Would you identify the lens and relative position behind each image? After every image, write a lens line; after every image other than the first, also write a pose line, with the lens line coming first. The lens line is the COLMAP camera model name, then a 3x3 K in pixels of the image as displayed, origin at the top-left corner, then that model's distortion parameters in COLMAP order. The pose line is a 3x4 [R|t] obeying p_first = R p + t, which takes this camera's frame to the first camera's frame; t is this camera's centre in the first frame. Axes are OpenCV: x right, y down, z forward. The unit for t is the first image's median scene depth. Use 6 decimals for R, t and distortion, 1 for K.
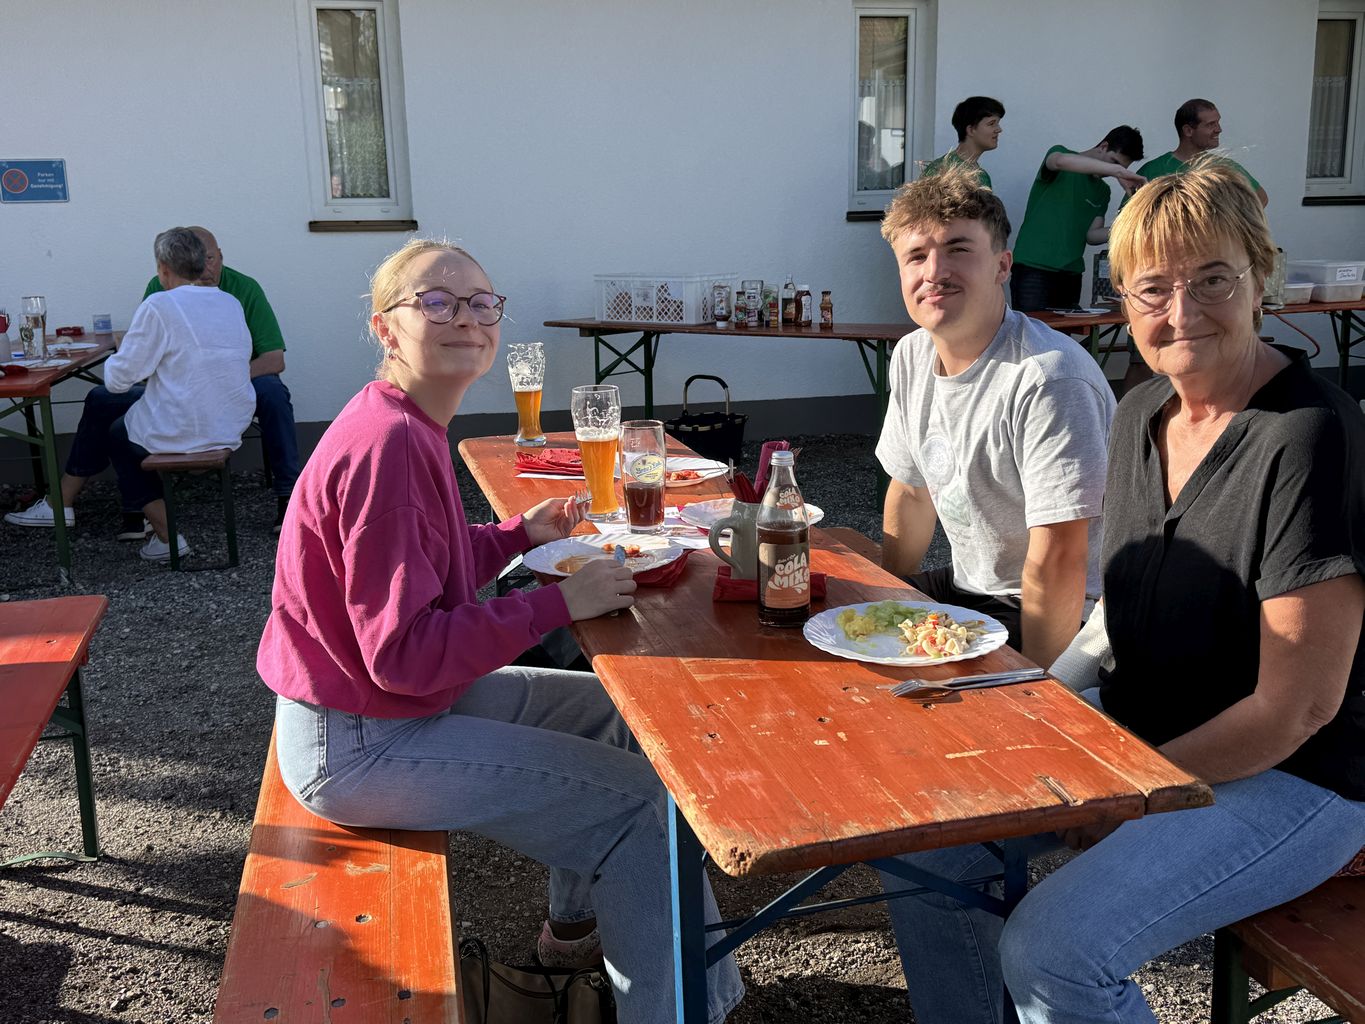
lens RADIAL K [[1372.7, 0, 704.4], [0, 1372.7, 492.8], [0, 0, 1]] dist [0.038183, 0.000000]
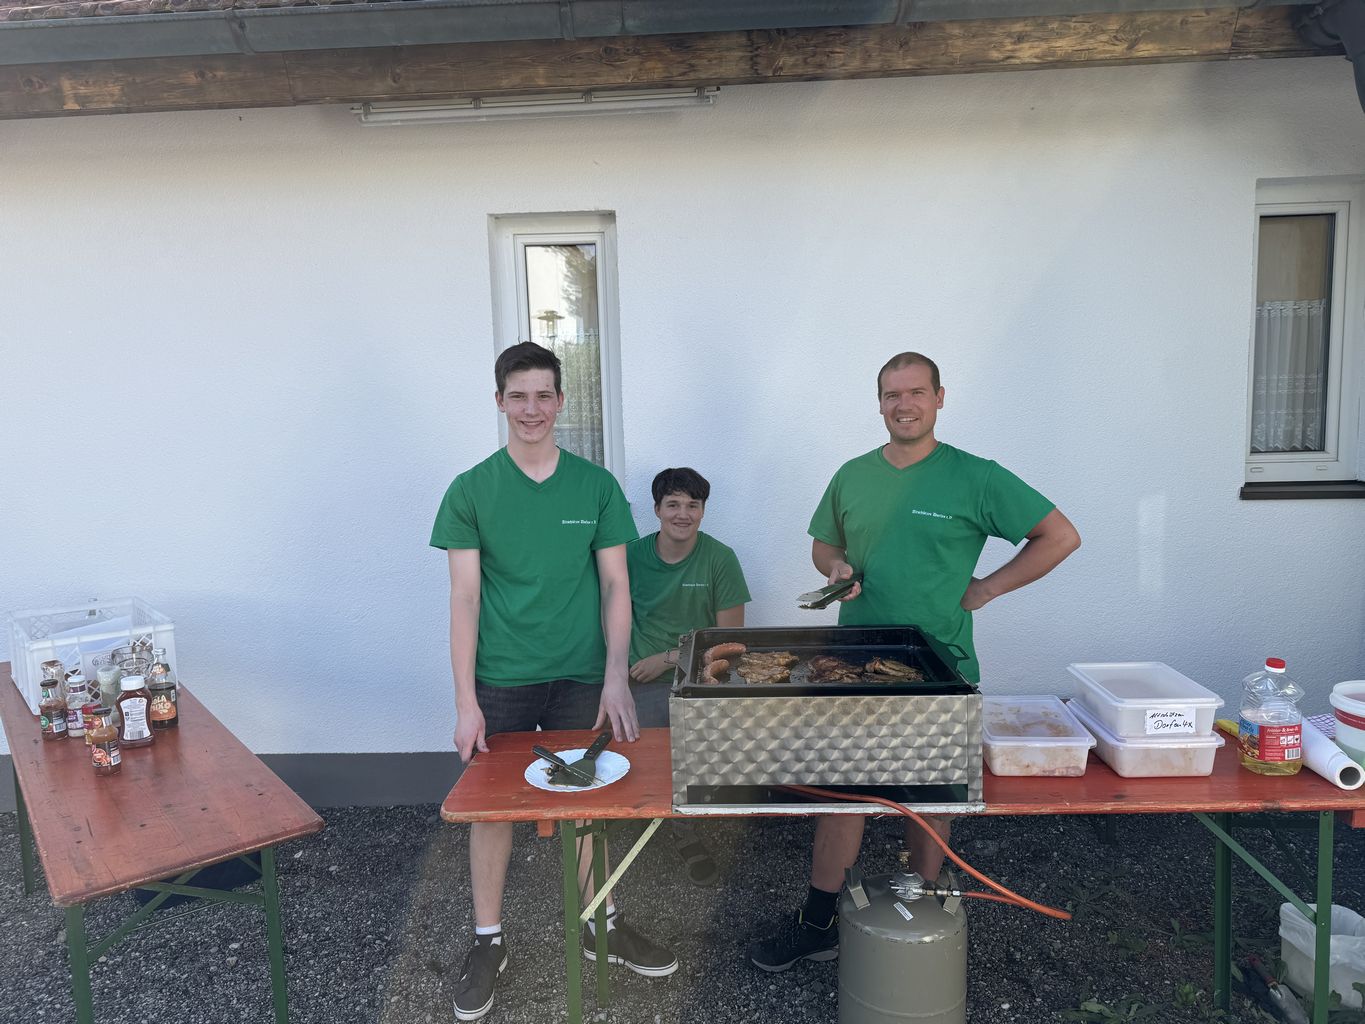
lens RADIAL K [[972.9, 0, 679.0], [0, 972.9, 511.7], [0, 0, 1]] dist [0.026519, -0.017839]
pose [[0.958264, 0.017464, -0.285351, 0.307442], [-0.049968, 0.992999, -0.107029, -0.138385], [0.281484, 0.116821, 0.952428, 0.495522]]
